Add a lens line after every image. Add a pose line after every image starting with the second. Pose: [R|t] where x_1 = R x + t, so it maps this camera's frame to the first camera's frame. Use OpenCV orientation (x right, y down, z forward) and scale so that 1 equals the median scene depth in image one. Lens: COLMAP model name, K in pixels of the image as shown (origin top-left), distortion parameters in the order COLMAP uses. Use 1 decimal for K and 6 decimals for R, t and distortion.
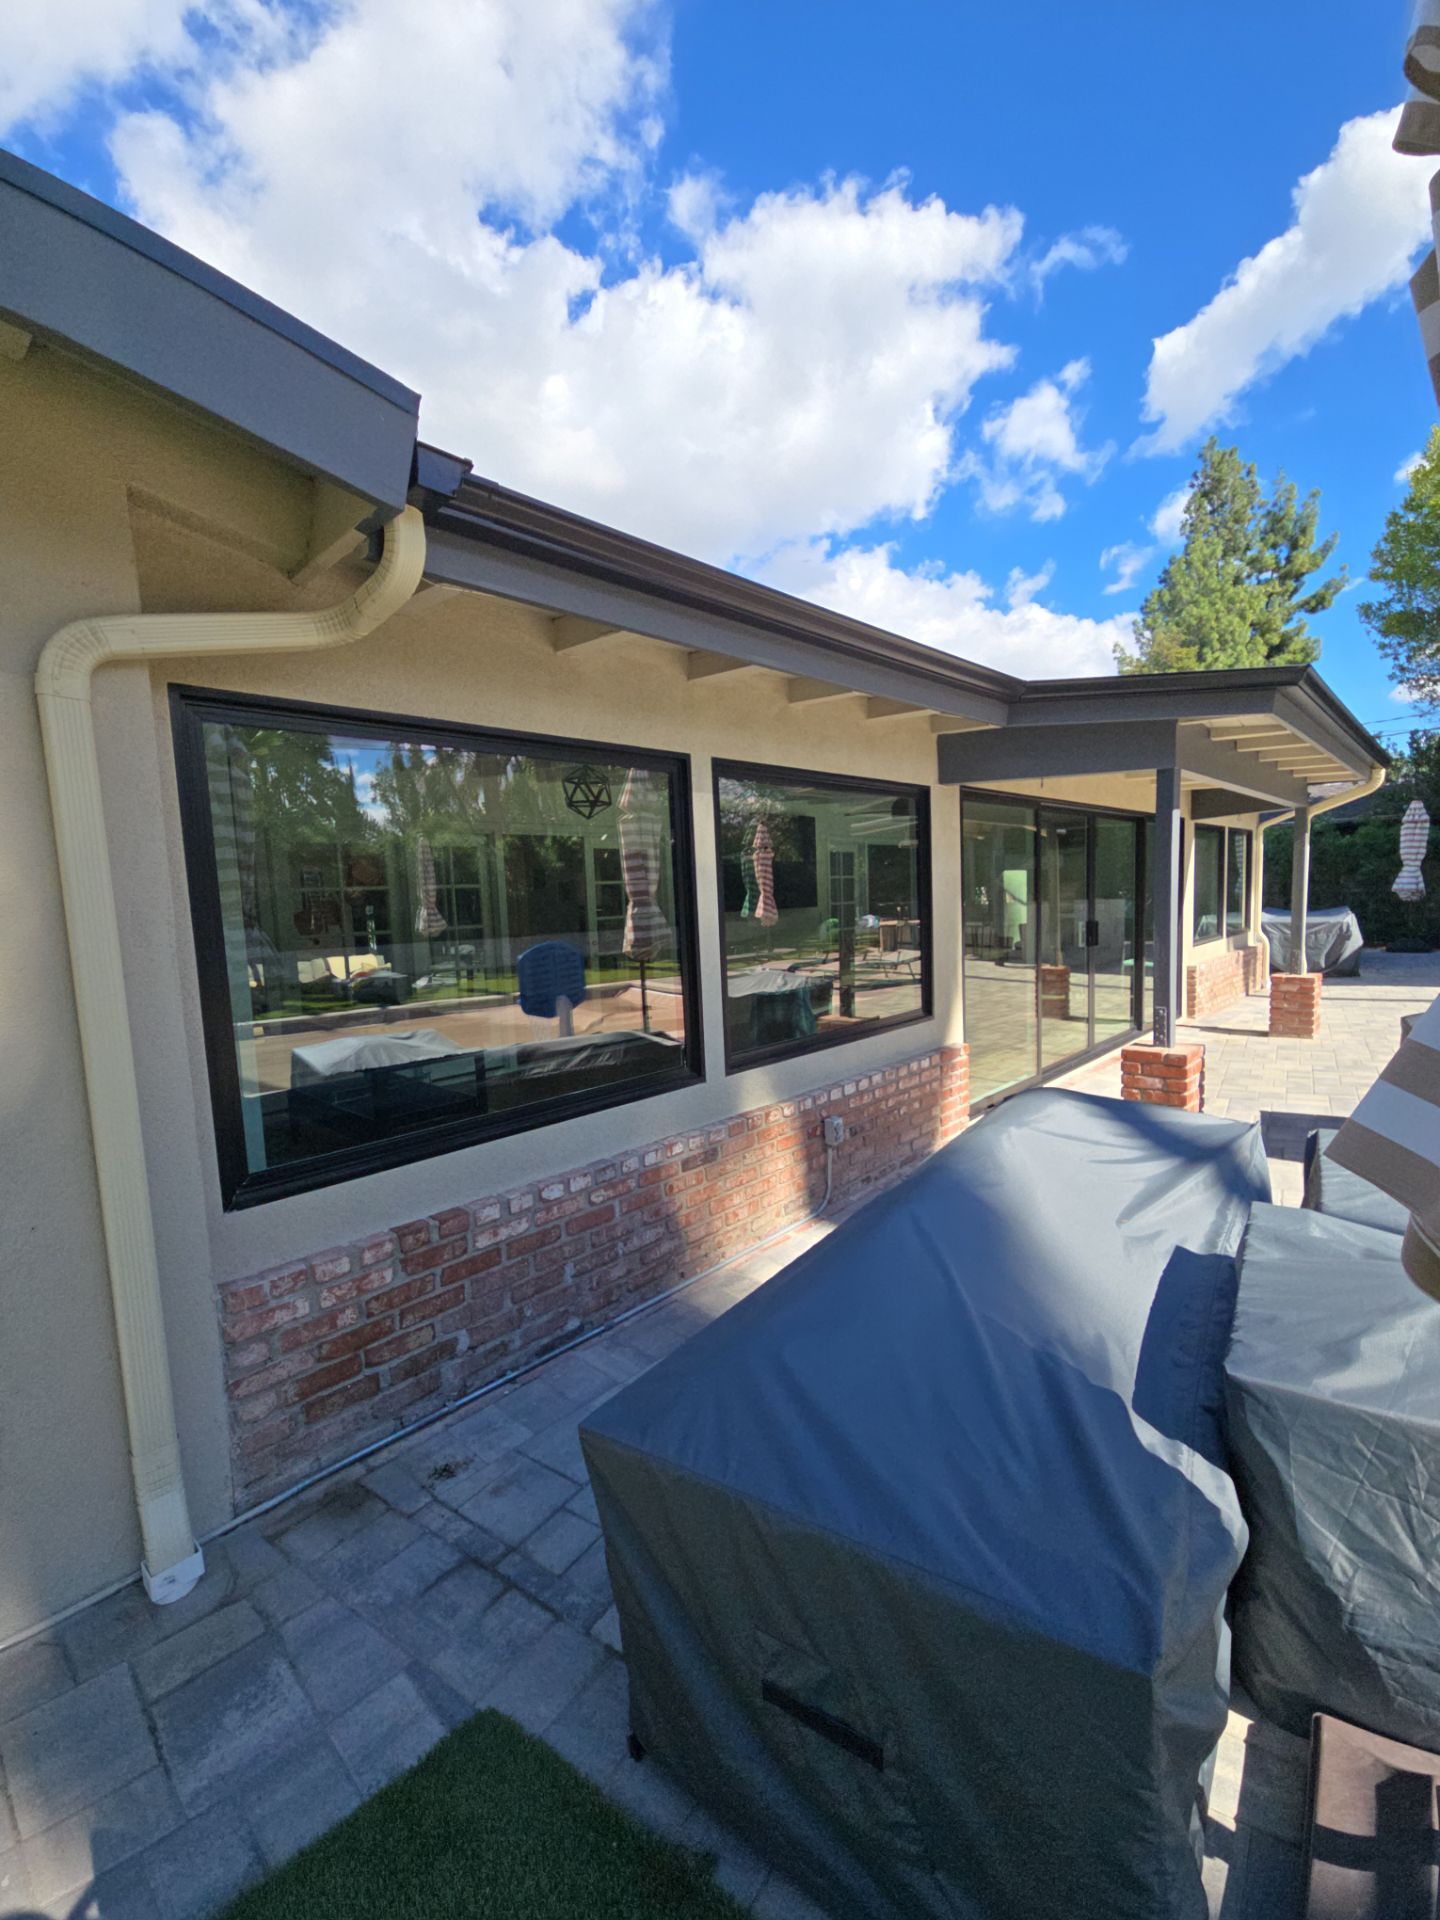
lens RADIAL K [[800.2, 0, 719.3], [0, 800.2, 969.9], [0, 0, 1]] dist [0.016955, -0.012728]
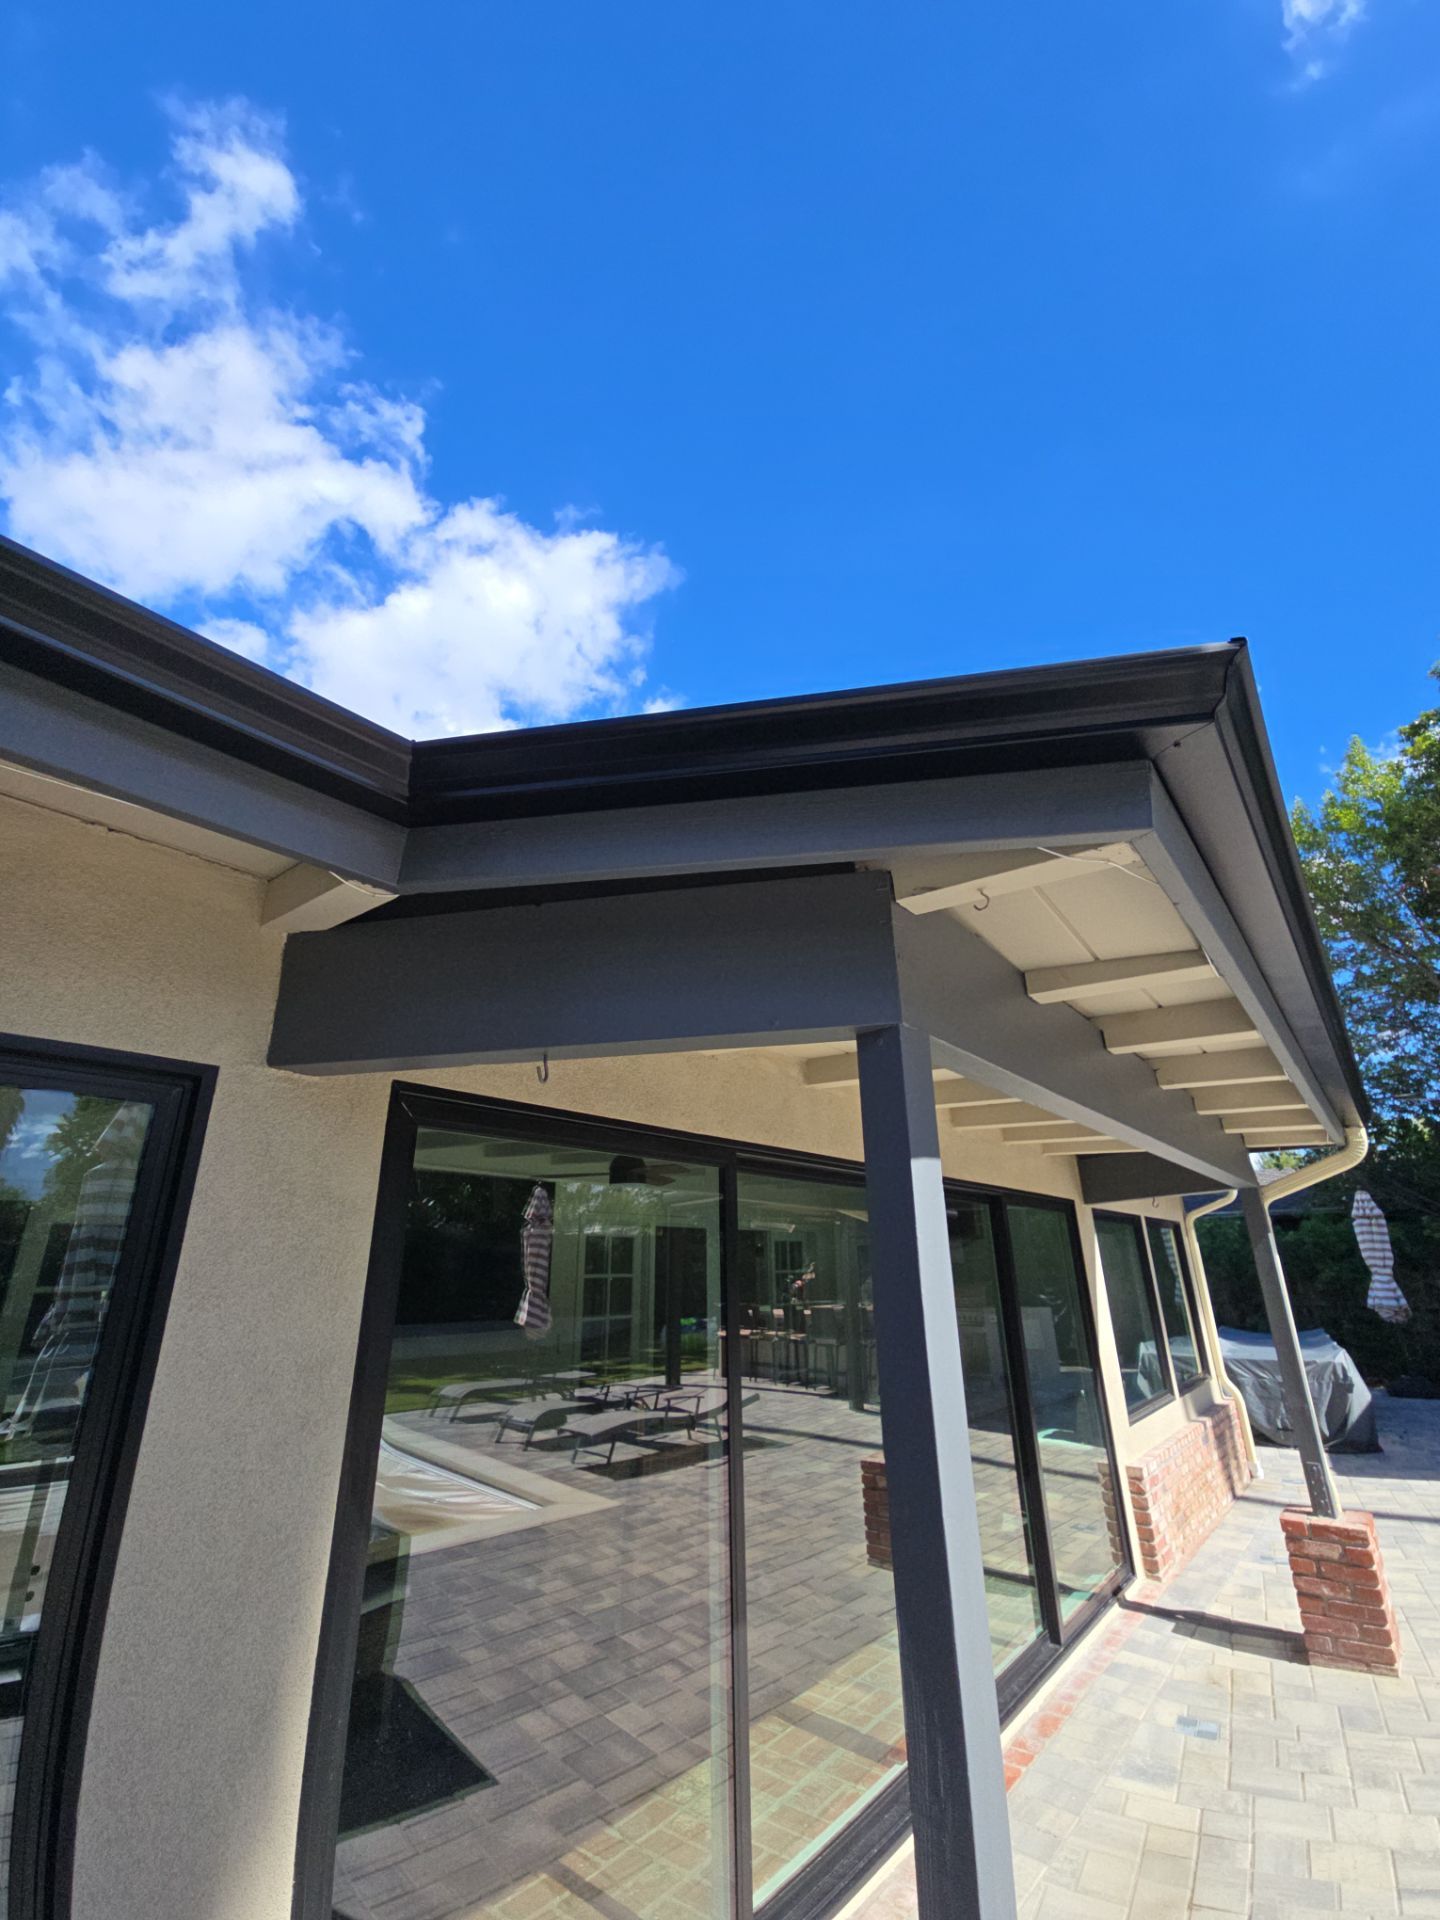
lens RADIAL K [[800.2, 0, 719.3], [0, 800.2, 969.9], [0, 0, 1]] dist [0.016955, -0.012728]
pose [[0.996404, 0.051432, 0.067337, 0.197339], [-0.016597, 0.897784, -0.440124, -0.053985], [-0.083091, 0.437424, 0.895409, 0.298107]]
